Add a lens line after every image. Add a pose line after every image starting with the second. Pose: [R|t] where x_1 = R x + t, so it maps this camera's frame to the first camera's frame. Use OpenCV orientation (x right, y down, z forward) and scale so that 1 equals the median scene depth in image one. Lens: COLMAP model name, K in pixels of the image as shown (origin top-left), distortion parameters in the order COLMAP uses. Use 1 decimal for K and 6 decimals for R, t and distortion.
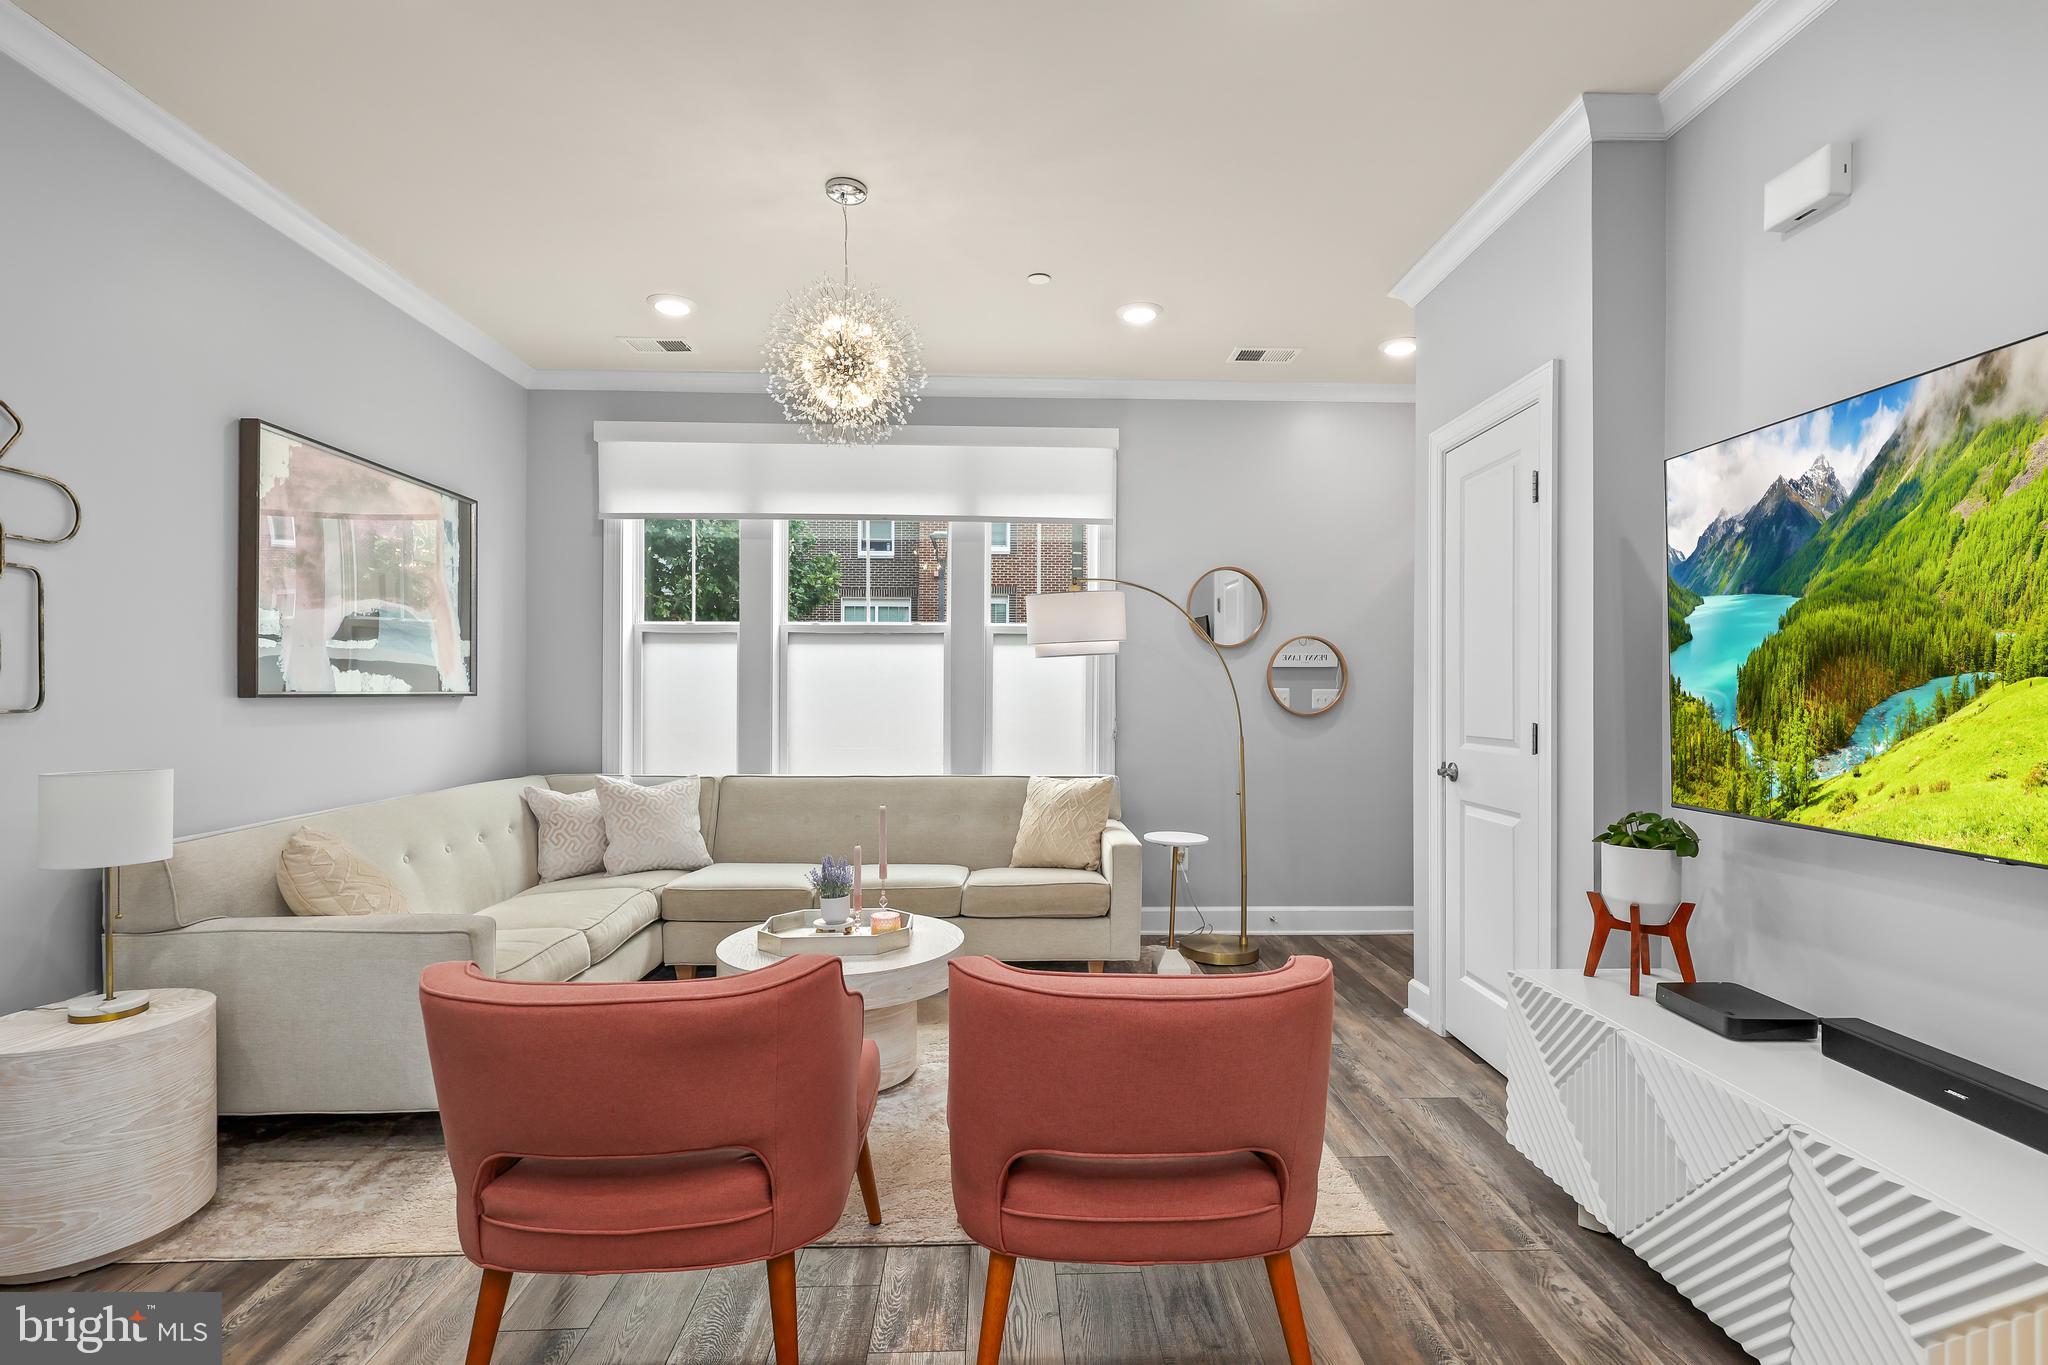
lens RADIAL K [[986.6, 0, 1023.1], [0, 986.6, 690.5], [0, 0, 1]] dist [-0.027530, 0.000744]
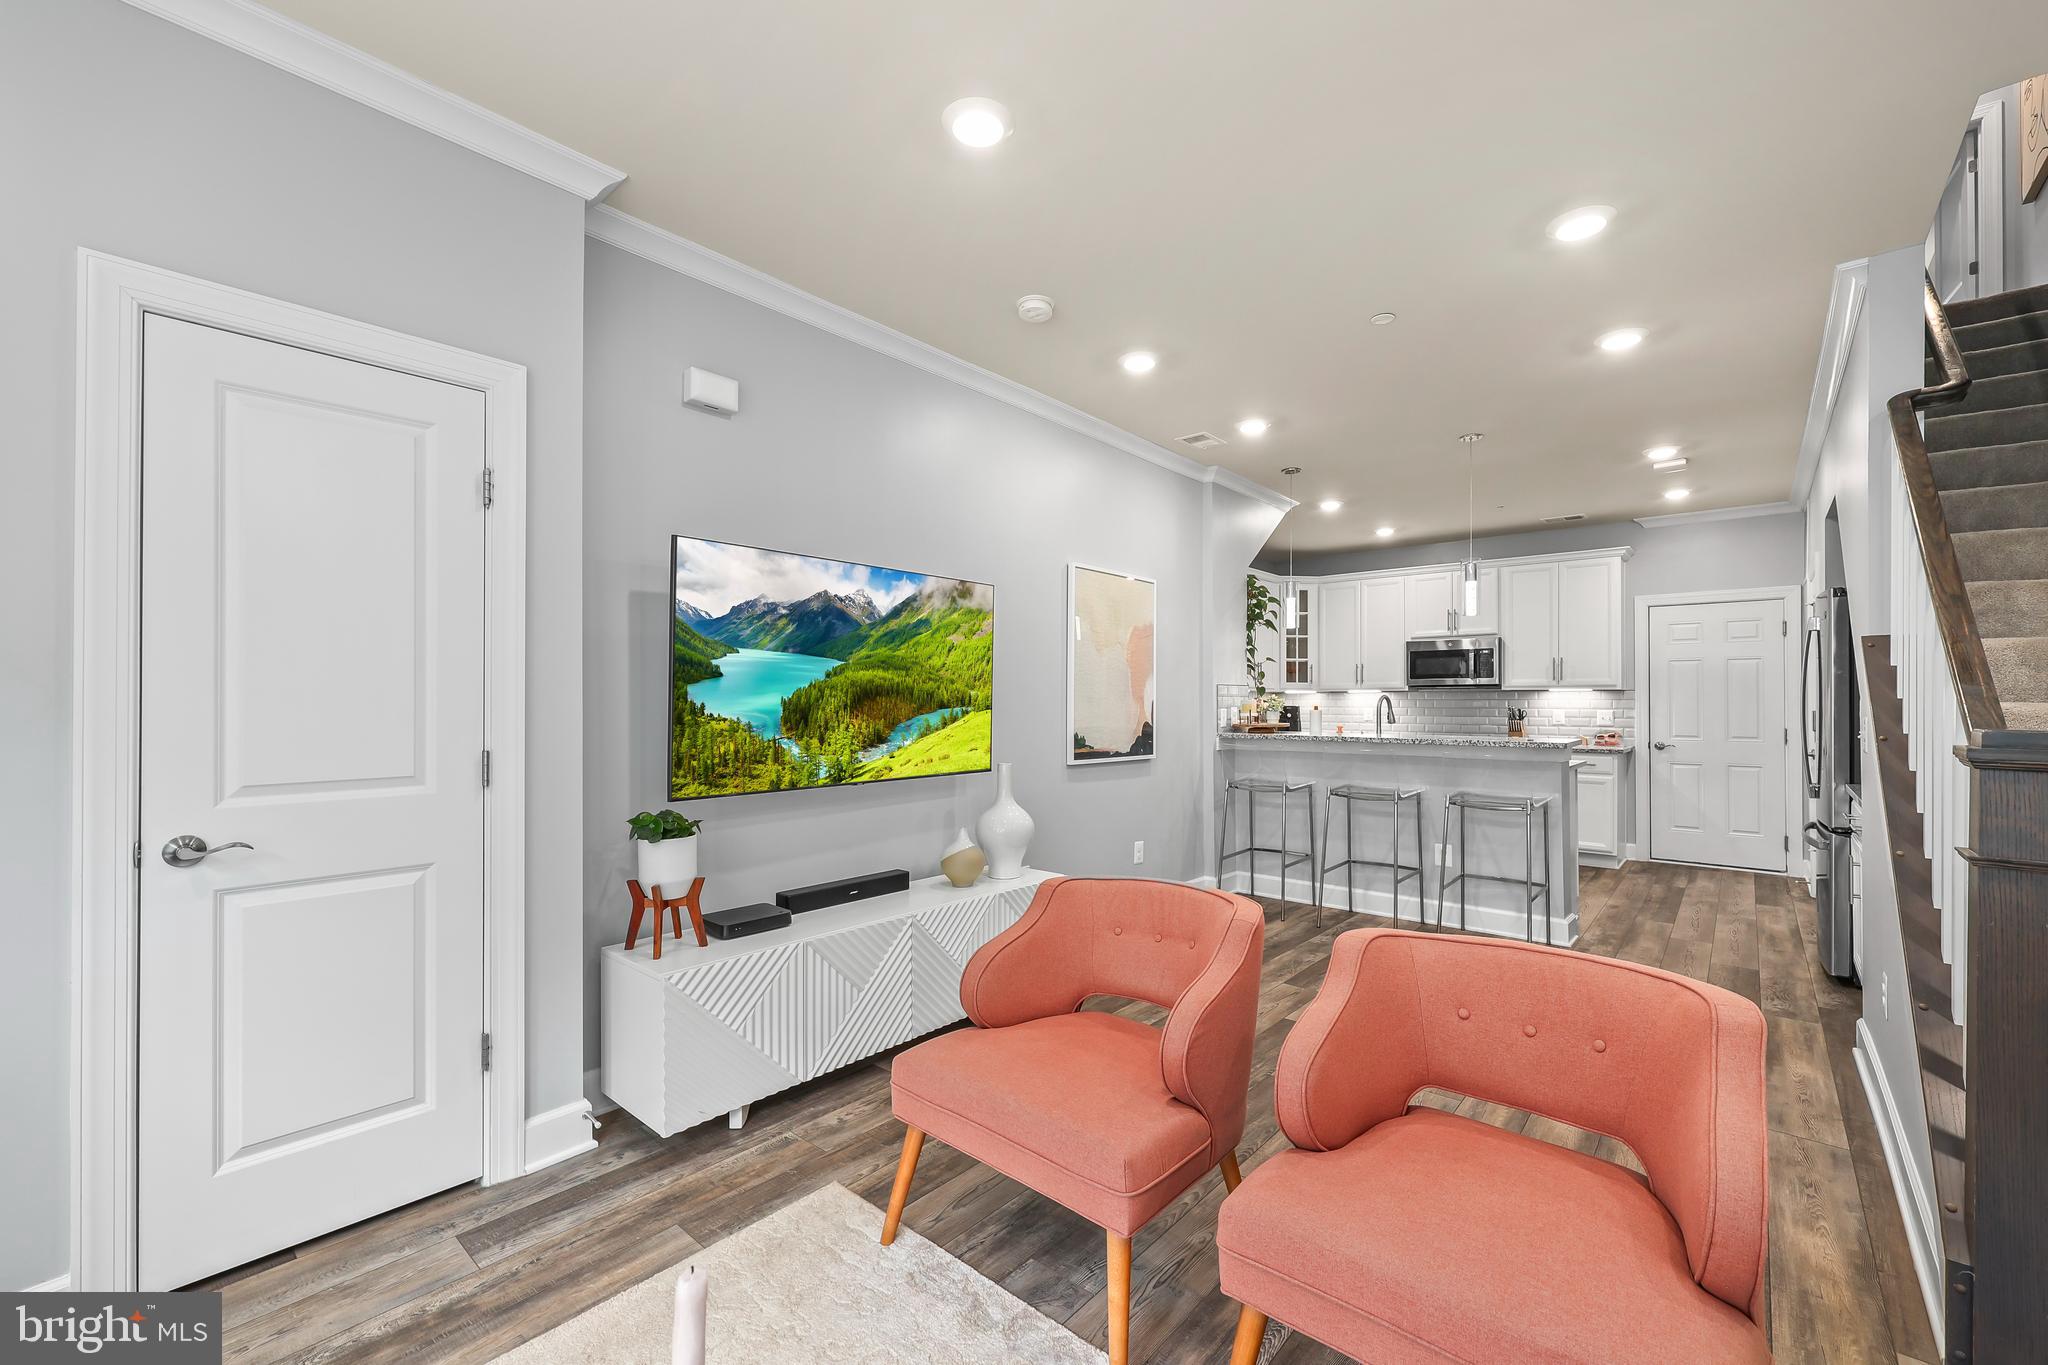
lens RADIAL K [[840.0, 0, 1038.1], [0, 840.0, 688.9], [0, 0, 1]] dist [0.001164, -0.000099]
pose [[-0.736003, 0.006927, 0.676942, -0.304342], [-0.004360, 0.999878, -0.014972, -0.011884], [-0.676964, -0.013971, -0.735884, 1.011328]]
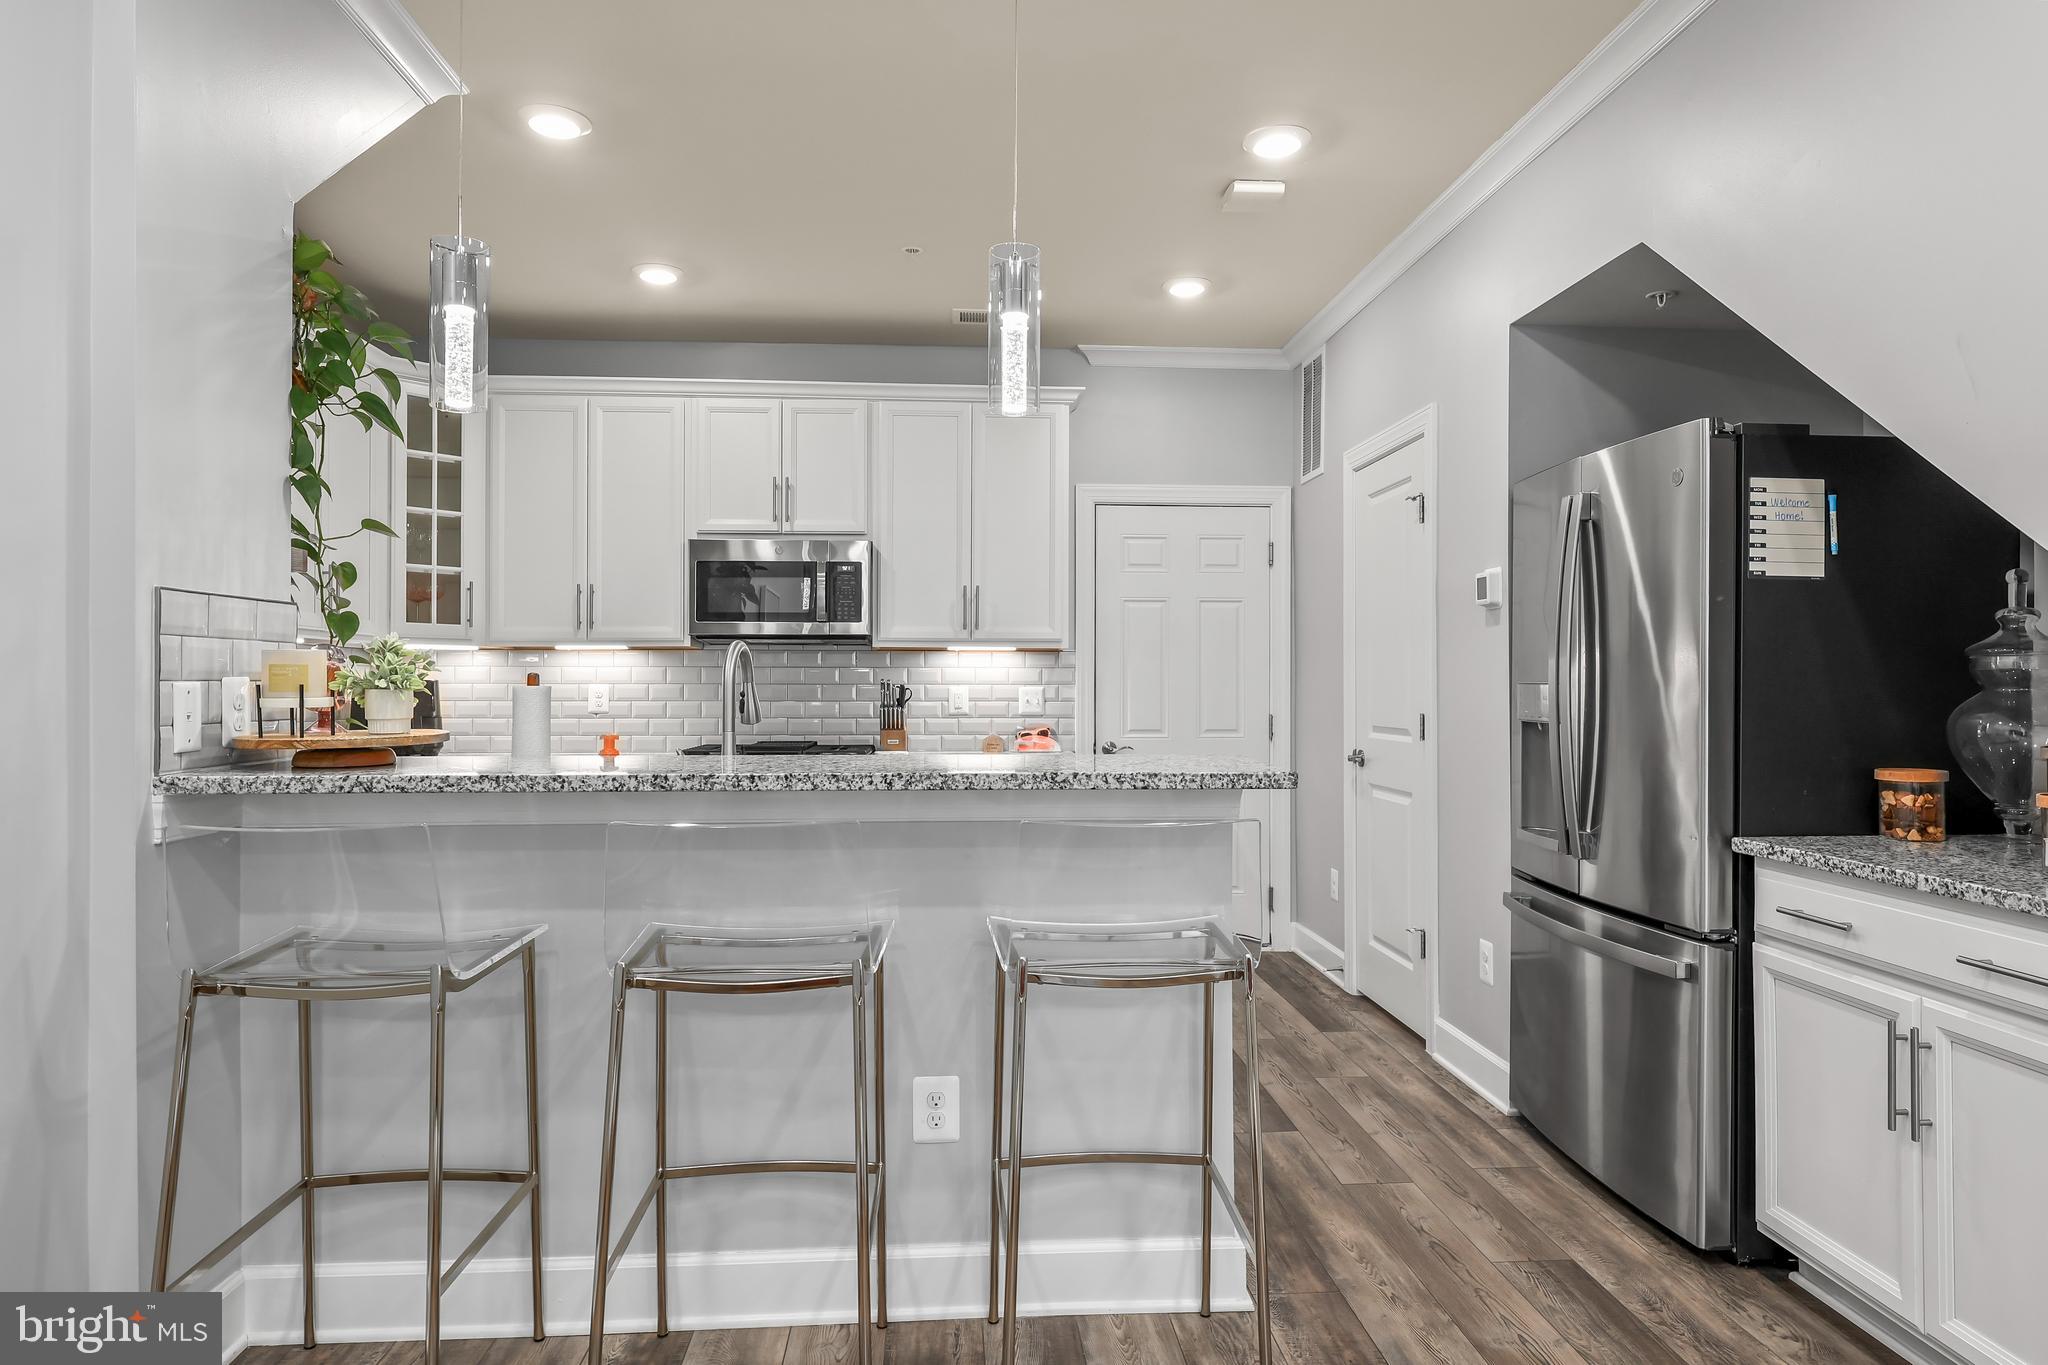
lens RADIAL K [[1224.3, 0, 1027.7], [0, 1224.3, 682.5], [0, 0, 1]] dist [0.003056, -0.002062]
pose [[-0.999454, -0.003917, -0.032805, 0.108064], [-0.003887, 0.999992, -0.000989, -0.000652], [0.032809, -0.000861, -0.999461, 0.241213]]
